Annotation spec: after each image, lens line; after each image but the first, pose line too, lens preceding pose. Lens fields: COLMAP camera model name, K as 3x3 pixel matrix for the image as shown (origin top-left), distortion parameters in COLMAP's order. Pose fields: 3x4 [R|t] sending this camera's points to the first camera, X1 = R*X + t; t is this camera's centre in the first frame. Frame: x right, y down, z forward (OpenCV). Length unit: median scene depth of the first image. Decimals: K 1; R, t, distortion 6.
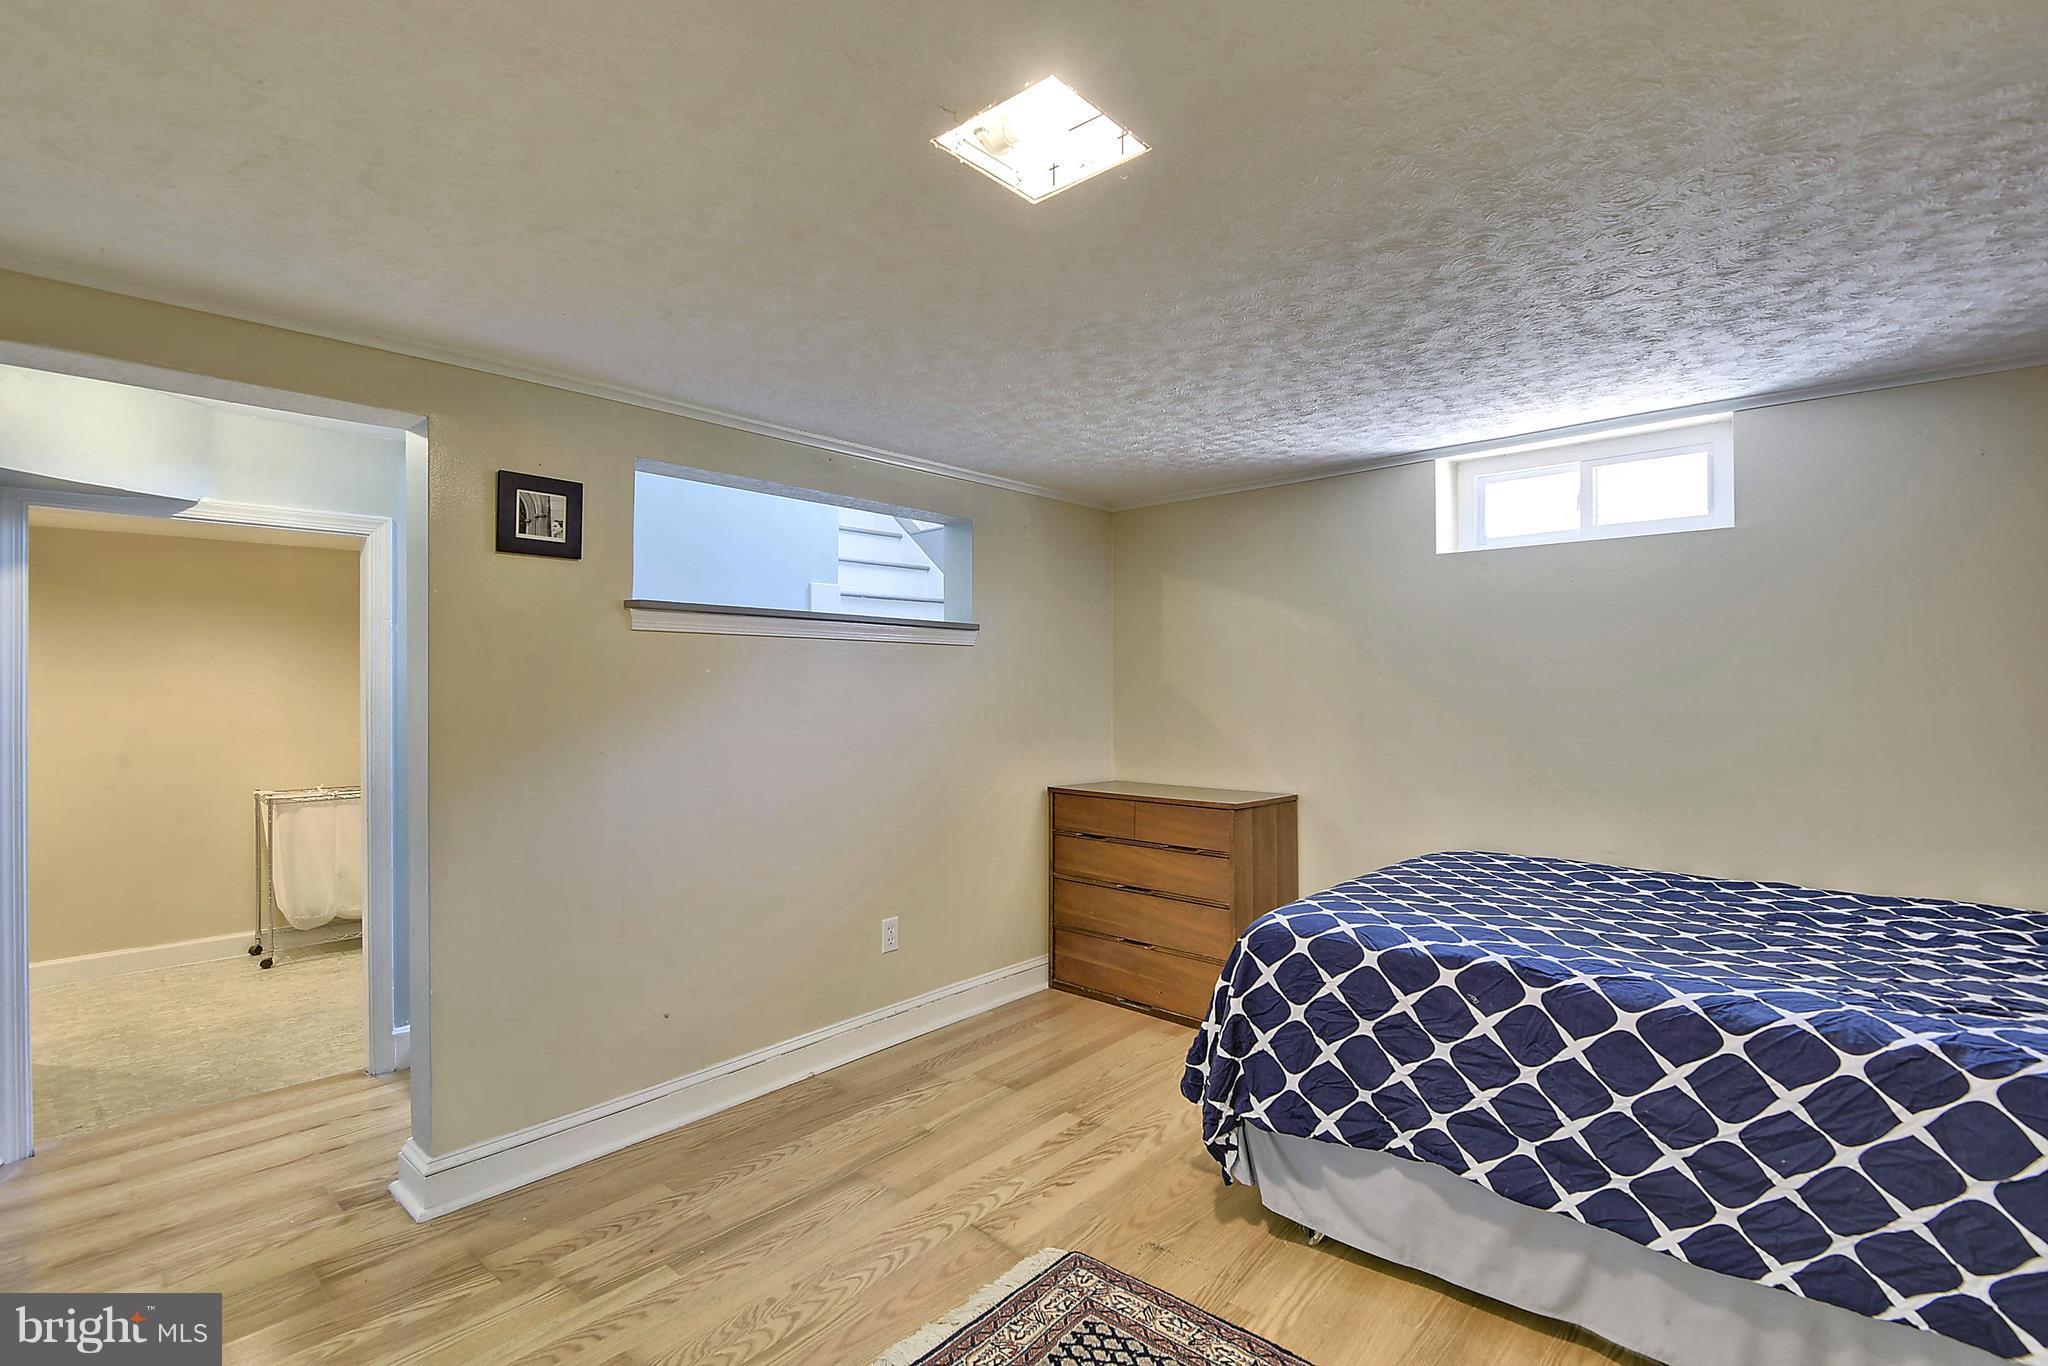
lens RADIAL K [[934.1, 0, 1067.6], [0, 934.1, 682.7], [0, 0, 1]] dist [-0.000909, -0.009989]
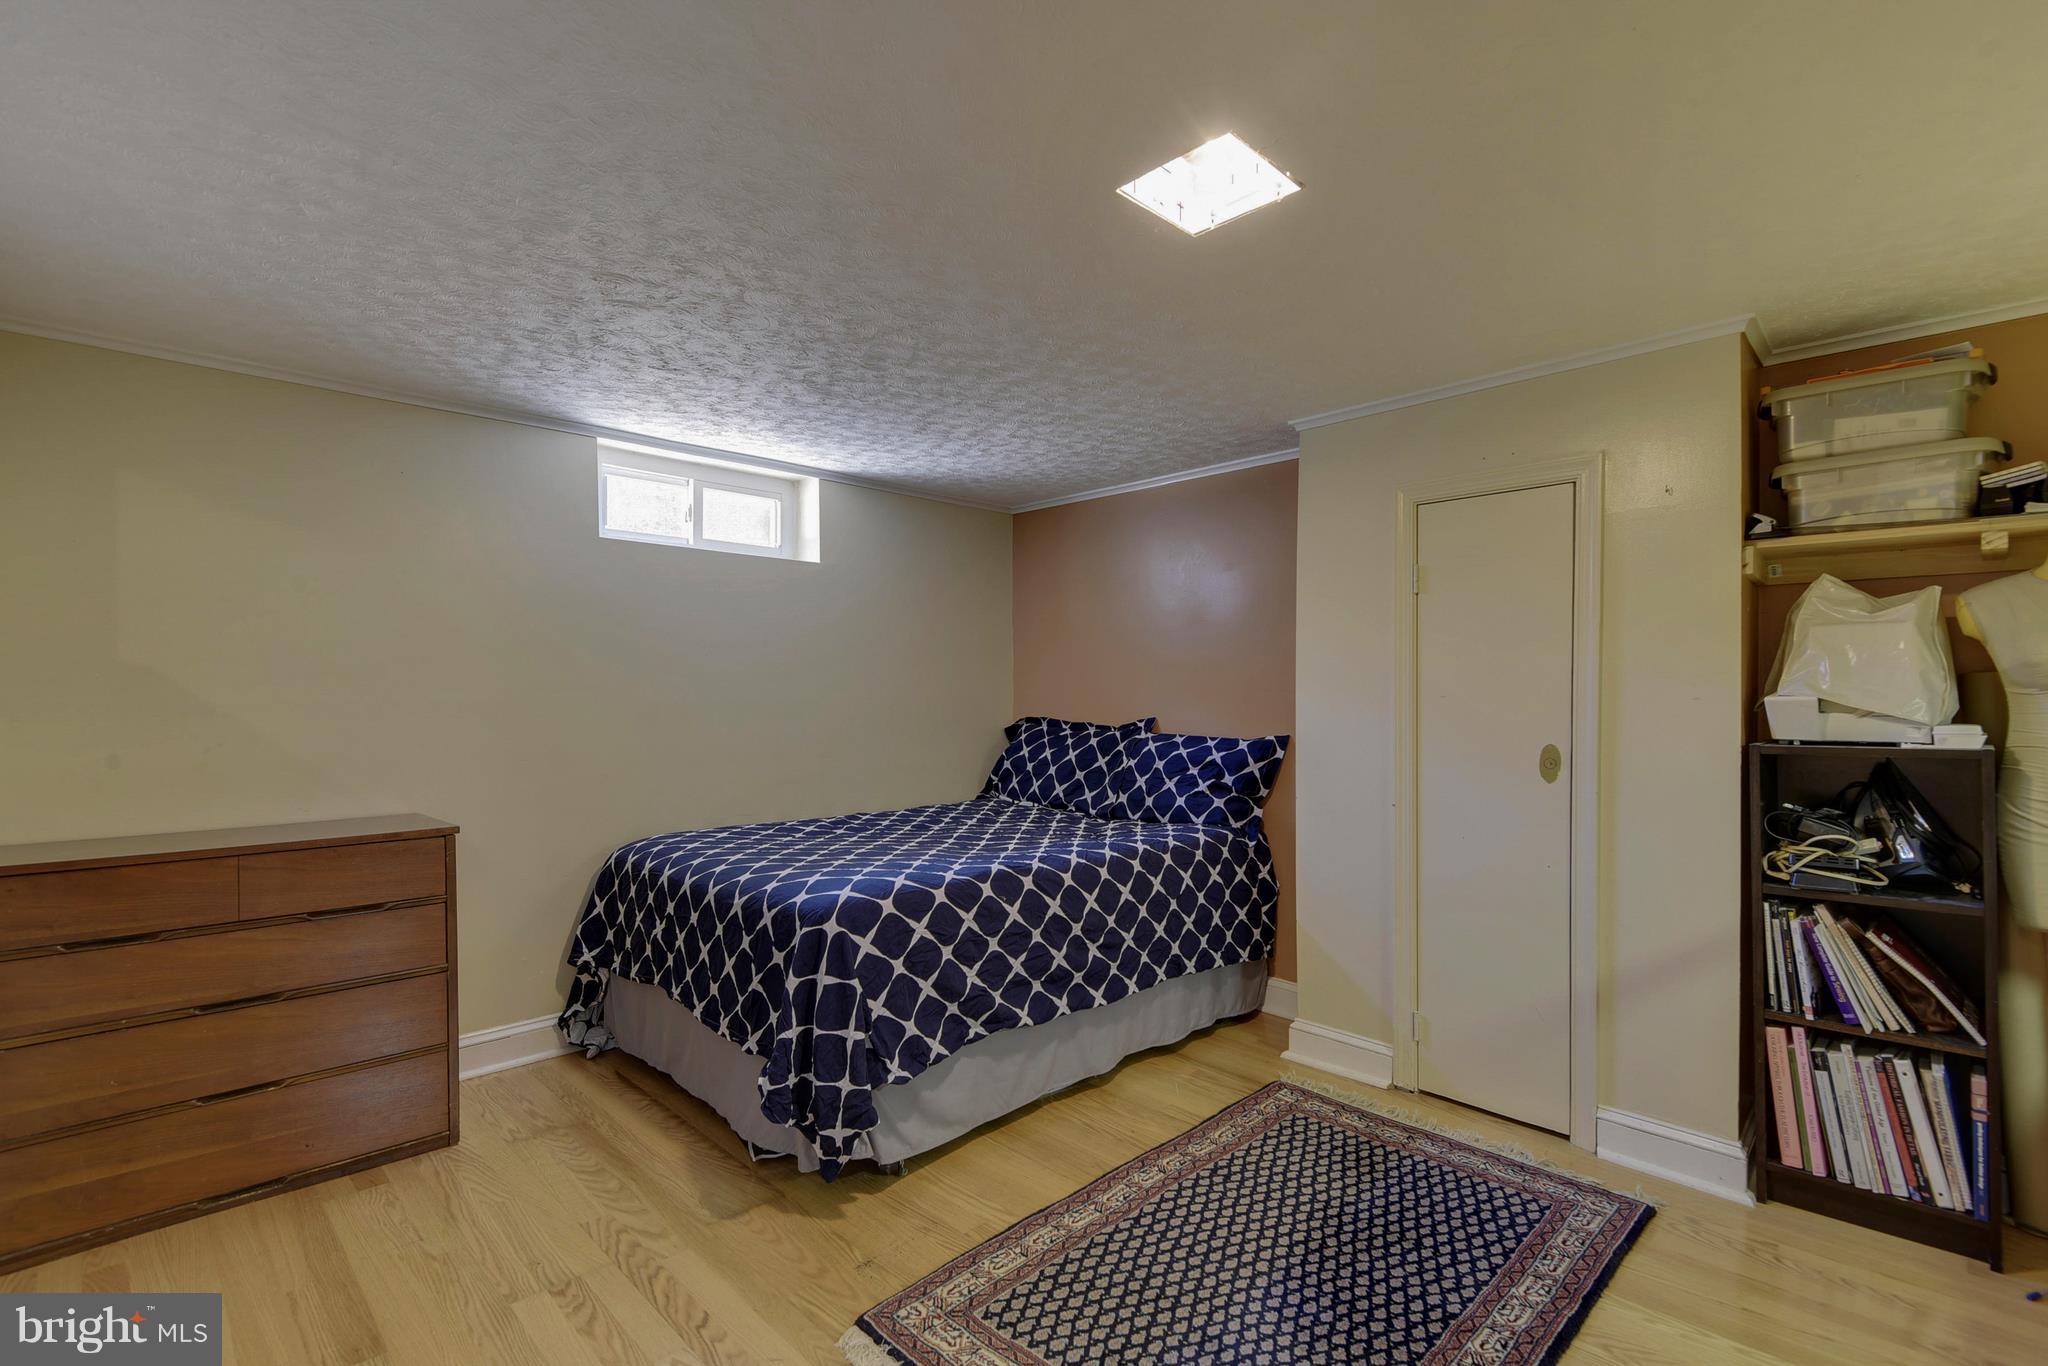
lens RADIAL K [[926.4, 0, 1026.7], [0, 926.4, 688.9], [0, 0, 1]] dist [0.034789, -0.021546]
pose [[0.085148, 0.010282, 0.996315, -0.835252], [-0.005567, 0.999936, -0.009843, 0.041007], [-0.996353, -0.004708, 0.085199, 0.773322]]
